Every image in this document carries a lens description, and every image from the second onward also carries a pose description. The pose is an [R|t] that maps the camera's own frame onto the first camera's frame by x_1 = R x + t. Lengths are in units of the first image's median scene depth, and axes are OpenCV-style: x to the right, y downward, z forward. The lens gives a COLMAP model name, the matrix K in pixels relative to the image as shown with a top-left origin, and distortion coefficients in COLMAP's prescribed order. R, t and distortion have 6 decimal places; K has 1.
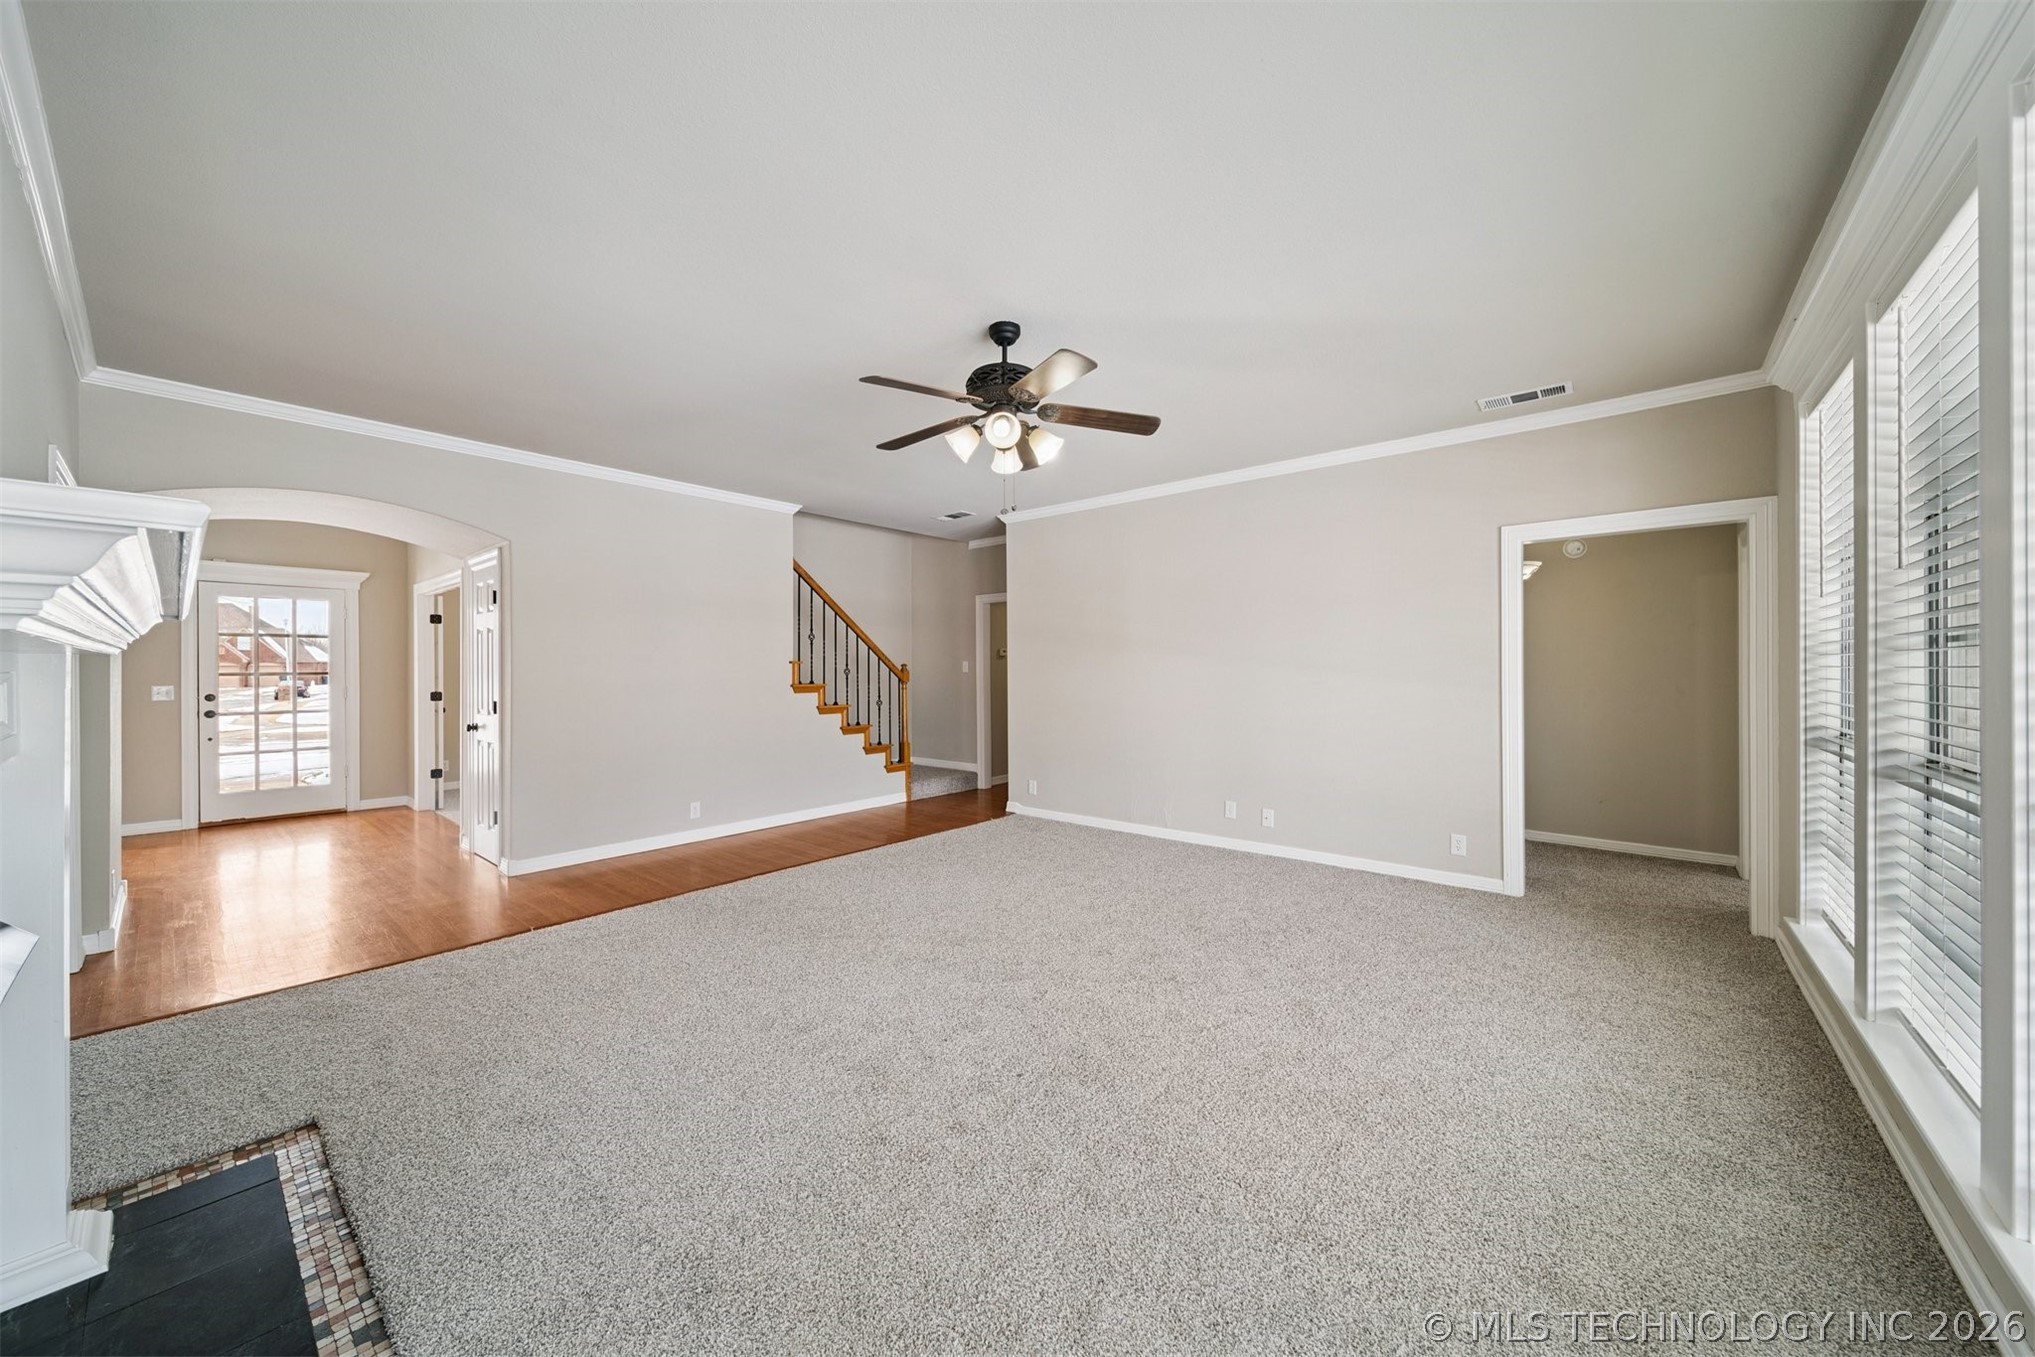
lens RADIAL K [[714.6, 0, 1003.5], [0, 714.6, 672.5], [0, 0, 1]] dist [-0.001443, -0.001019]
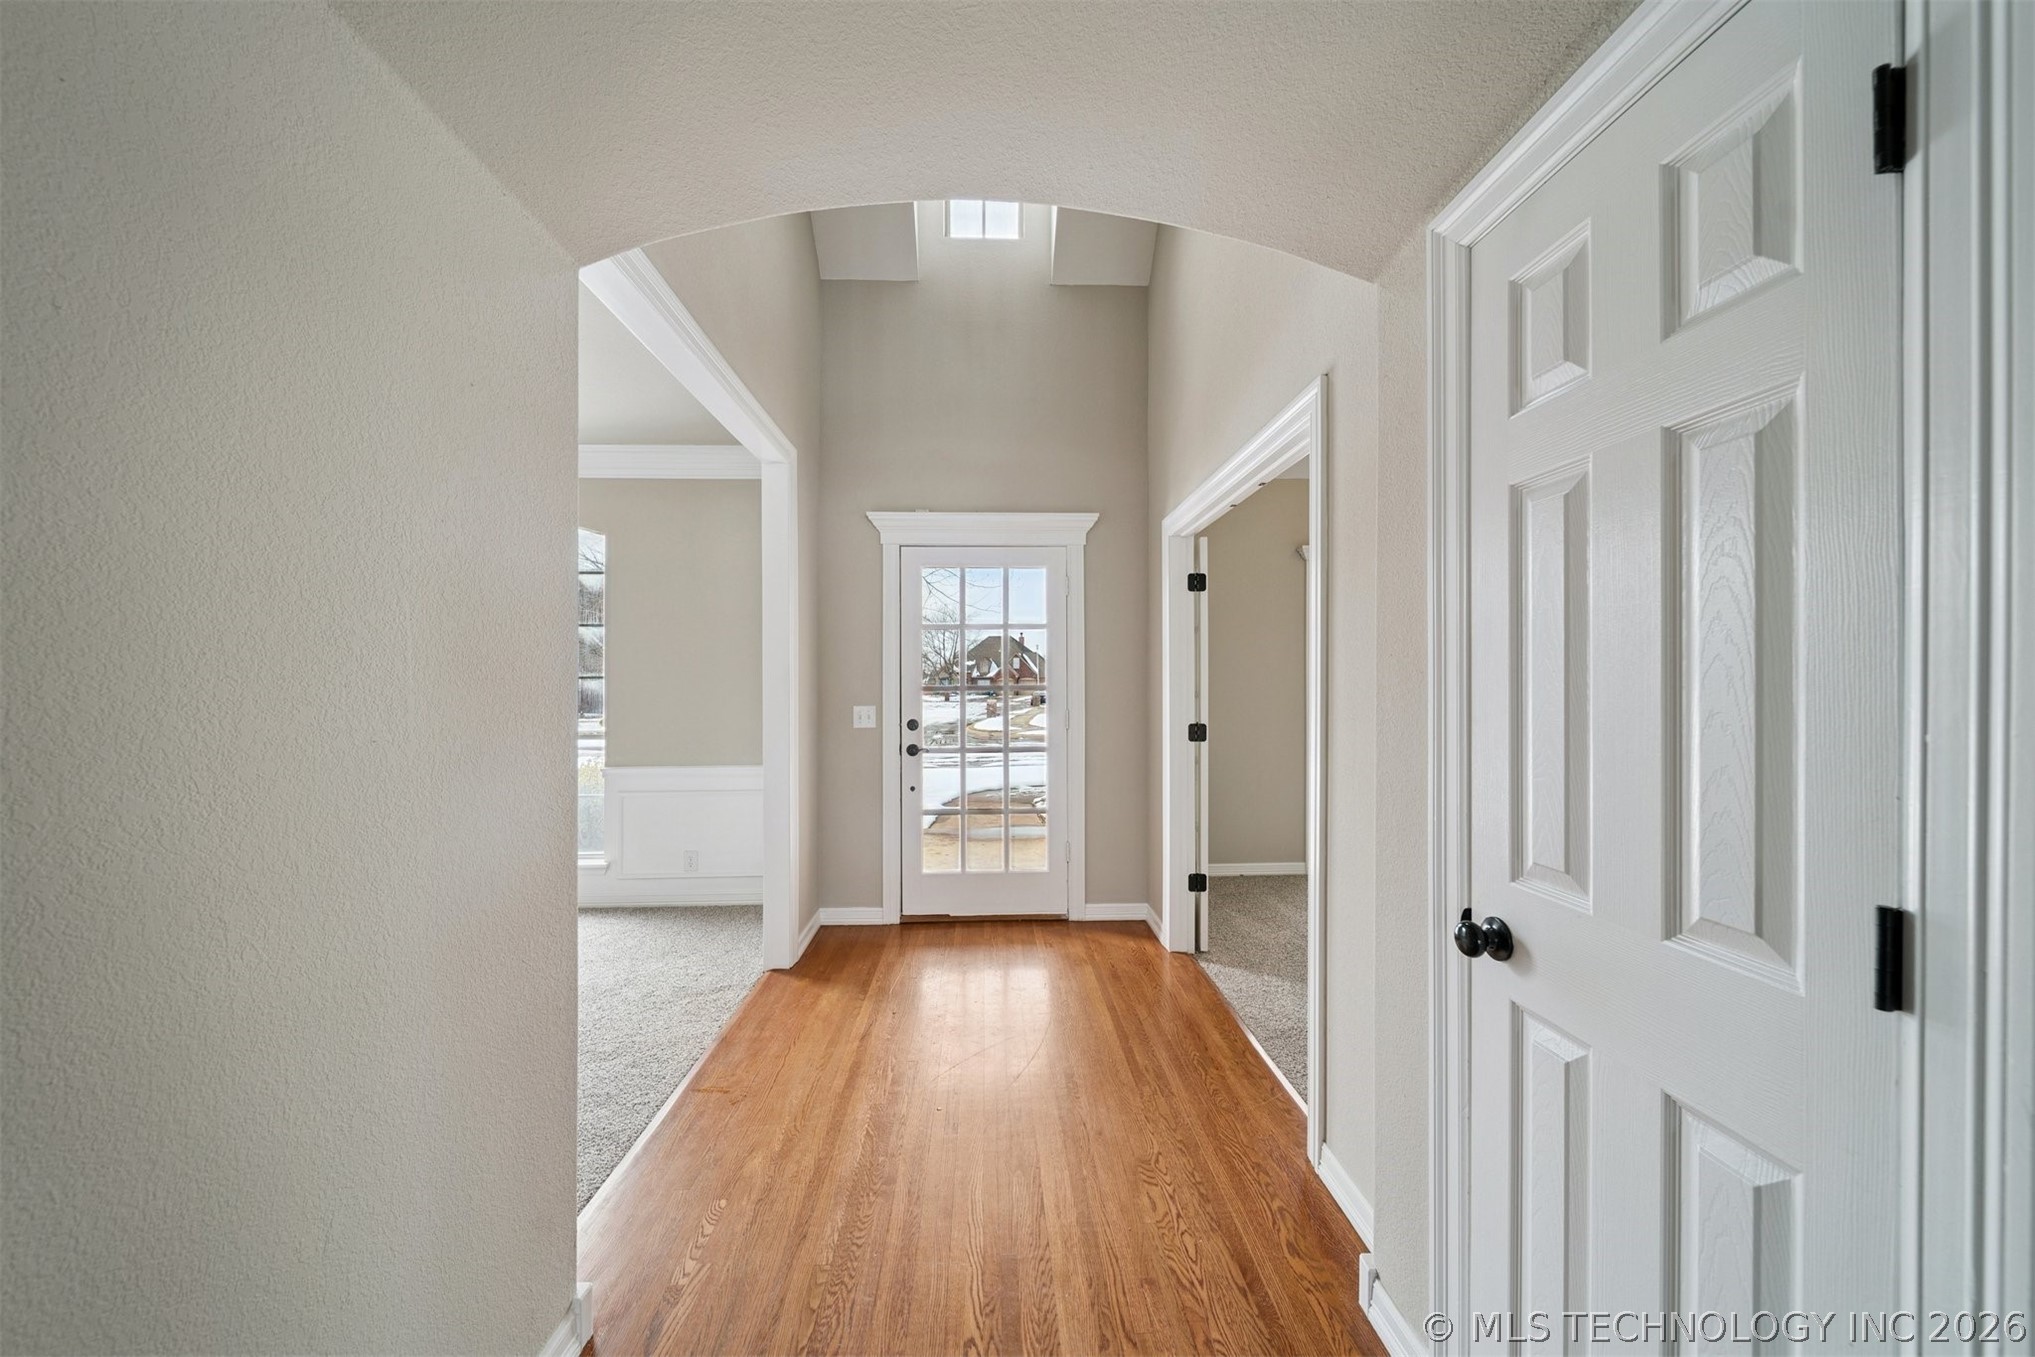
lens RADIAL K [[714.6, 0, 1020.5], [0, 714.6, 682.7], [0, 0, 1]] dist [-0.001443, -0.001019]
pose [[0.684506, -0.002130, -0.729004, -0.516958], [-0.000280, 0.999995, -0.003186, -0.000906], [0.729007, 0.002385, 0.684502, 0.566069]]
